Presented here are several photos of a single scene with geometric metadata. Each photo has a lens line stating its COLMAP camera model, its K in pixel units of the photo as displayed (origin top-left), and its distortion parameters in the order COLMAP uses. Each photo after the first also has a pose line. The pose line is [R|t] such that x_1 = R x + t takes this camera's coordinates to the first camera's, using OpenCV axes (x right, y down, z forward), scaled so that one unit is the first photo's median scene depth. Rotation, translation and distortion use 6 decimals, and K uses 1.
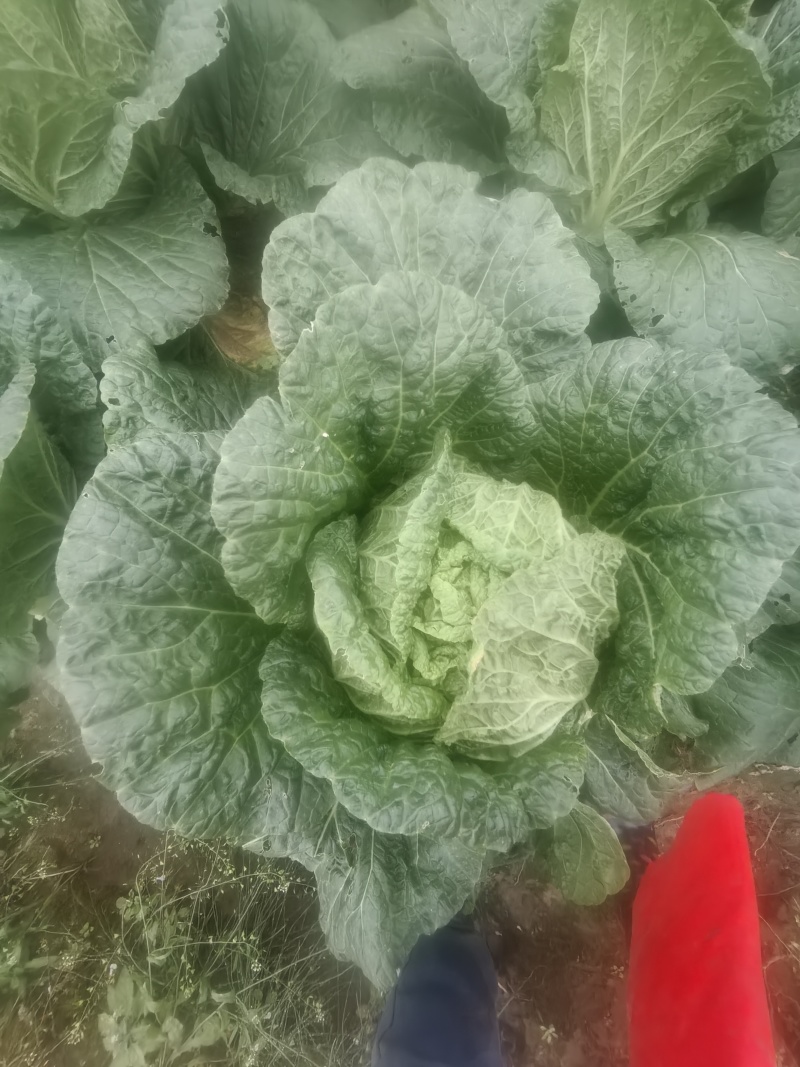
lens RADIAL K [[508.8, 0, 389.3], [0, 508.8, 532.7], [0, 0, 1]] dist [0.003338, -0.013498]
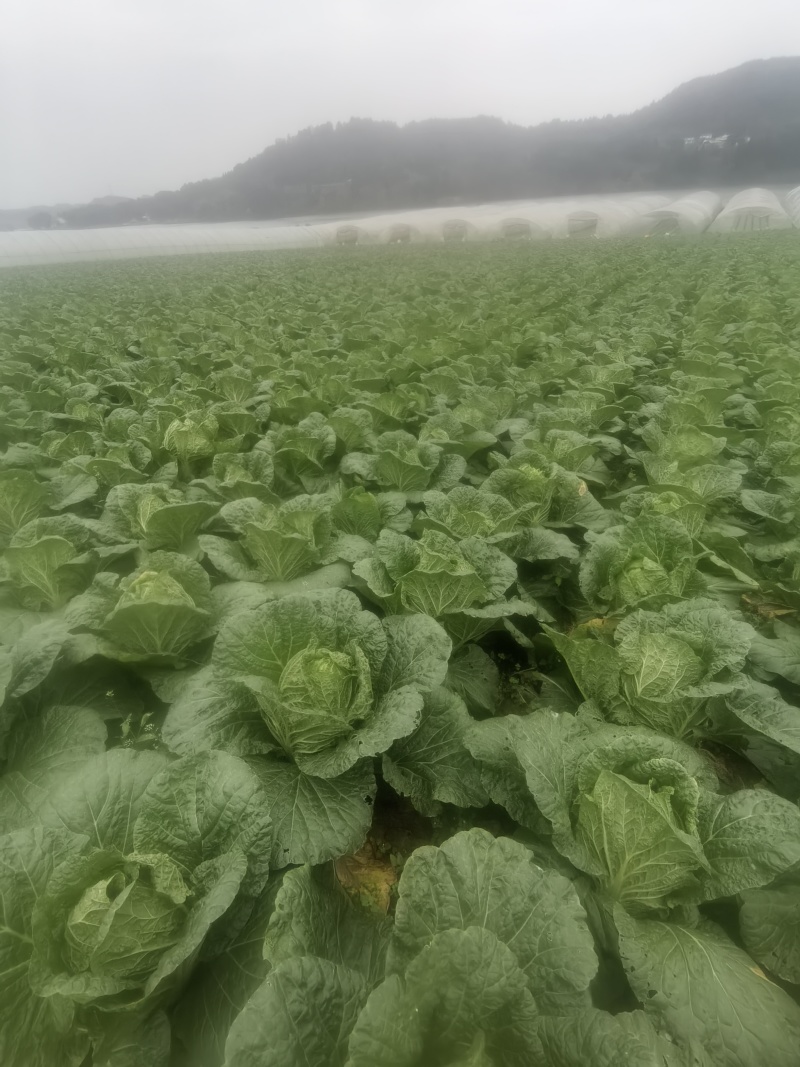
lens RADIAL K [[508.8, 0, 389.3], [0, 508.8, 532.7], [0, 0, 1]] dist [0.003338, -0.013498]
pose [[0.938296, 0.240487, -0.248529, -0.123454], [-0.344463, 0.585964, -0.733479, 0.110587], [-0.030763, 0.773829, 0.632646, -0.984085]]
